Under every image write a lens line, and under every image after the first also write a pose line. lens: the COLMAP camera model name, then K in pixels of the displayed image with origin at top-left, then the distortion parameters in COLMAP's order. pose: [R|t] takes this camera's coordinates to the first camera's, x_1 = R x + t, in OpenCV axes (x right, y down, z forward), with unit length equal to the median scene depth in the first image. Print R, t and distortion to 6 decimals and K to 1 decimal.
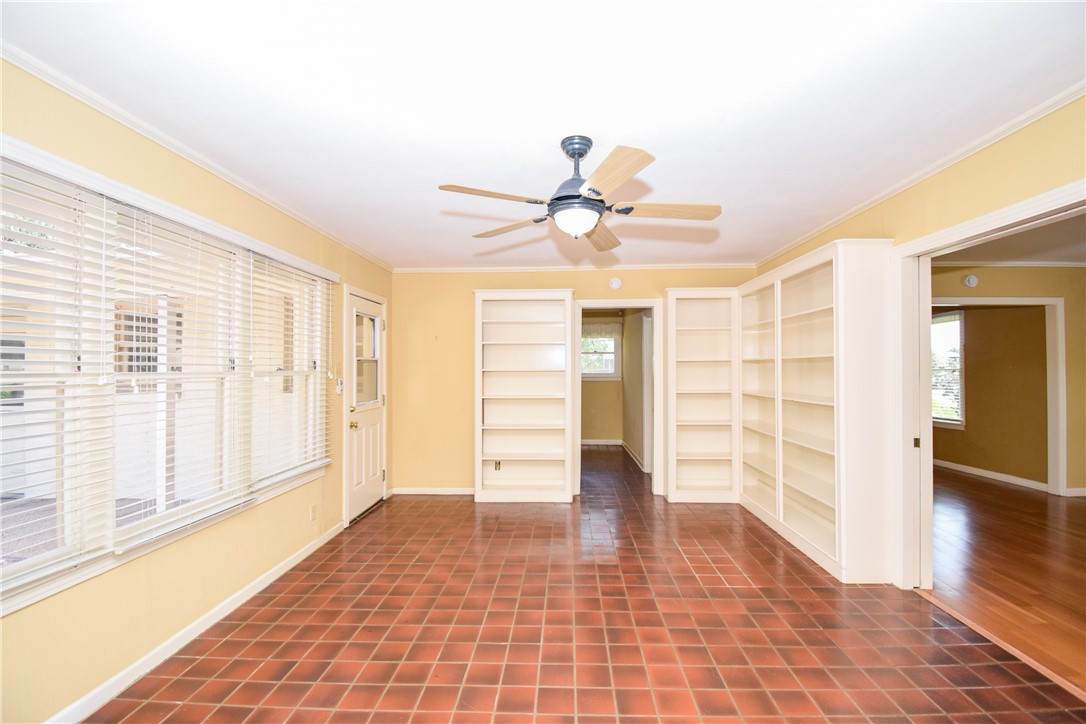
lens RADIAL K [[478.8, 0, 550.1], [0, 478.8, 364.6], [0, 0, 1]] dist [0.026640, -0.031112]
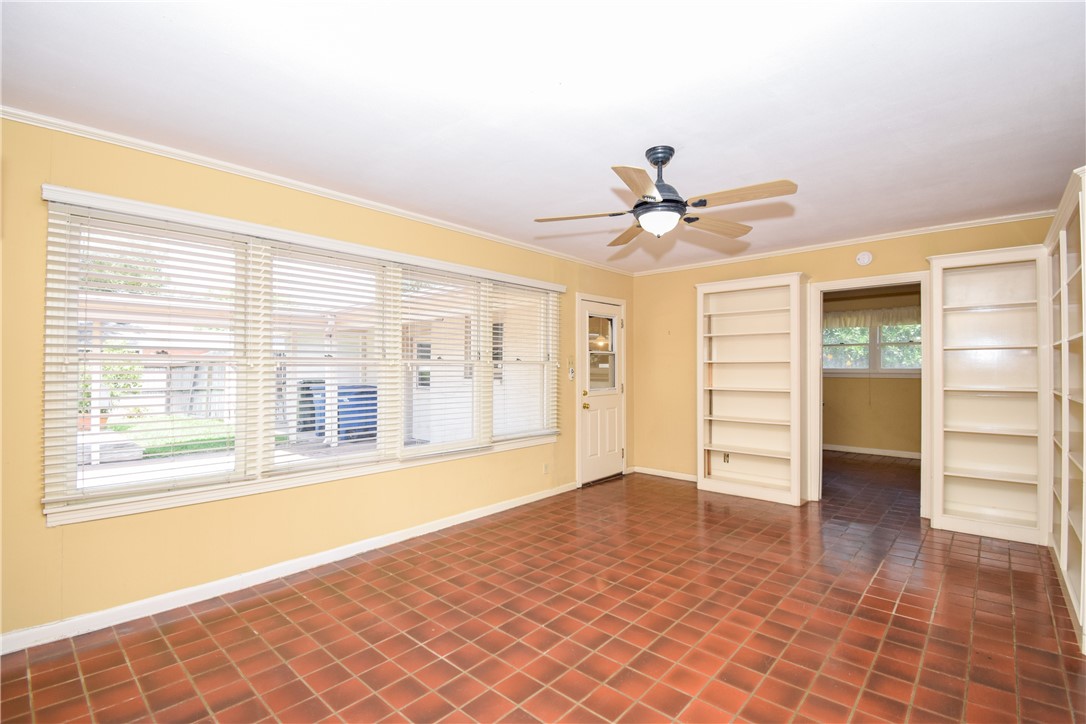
lens RADIAL K [[488.0, 0, 548.1], [0, 488.0, 362.4], [0, 0, 1]] dist [0.020111, -0.026082]
pose [[0.769682, -0.004367, -0.638412, 0.361617], [0.002577, 0.999990, -0.003733, 0.020832], [0.638422, 0.001228, 0.769685, -0.029457]]
